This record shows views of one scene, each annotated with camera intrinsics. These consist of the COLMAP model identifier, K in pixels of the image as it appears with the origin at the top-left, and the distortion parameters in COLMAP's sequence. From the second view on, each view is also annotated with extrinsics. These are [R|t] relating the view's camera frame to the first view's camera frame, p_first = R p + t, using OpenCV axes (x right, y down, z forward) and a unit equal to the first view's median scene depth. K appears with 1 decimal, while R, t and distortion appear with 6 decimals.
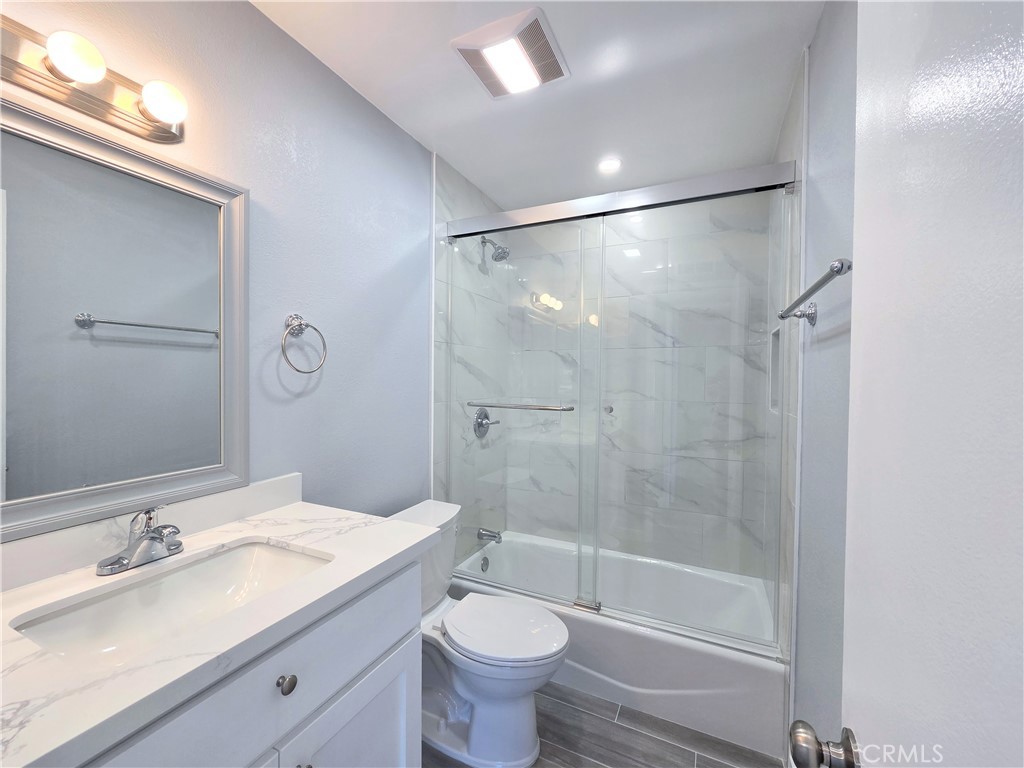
lens RADIAL K [[423.7, 0, 513.3], [0, 423.7, 381.1], [0, 0, 1]] dist [0.002040, 0.002209]
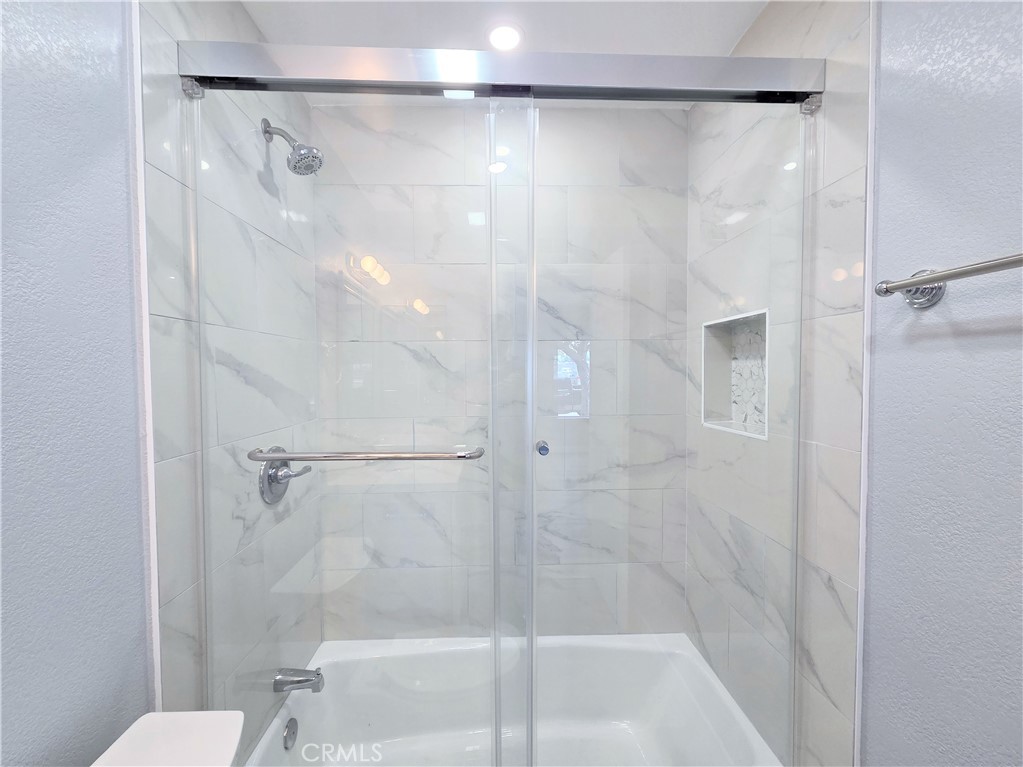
lens RADIAL K [[423.3, 0, 504.7], [0, 423.3, 385.8], [0, 0, 1]] dist [0.002040, 0.002209]
pose [[0.888305, -0.029236, 0.458323, -0.063245], [0.017234, 0.999391, 0.030347, -0.027113], [-0.458931, -0.019059, 0.888268, 0.423440]]
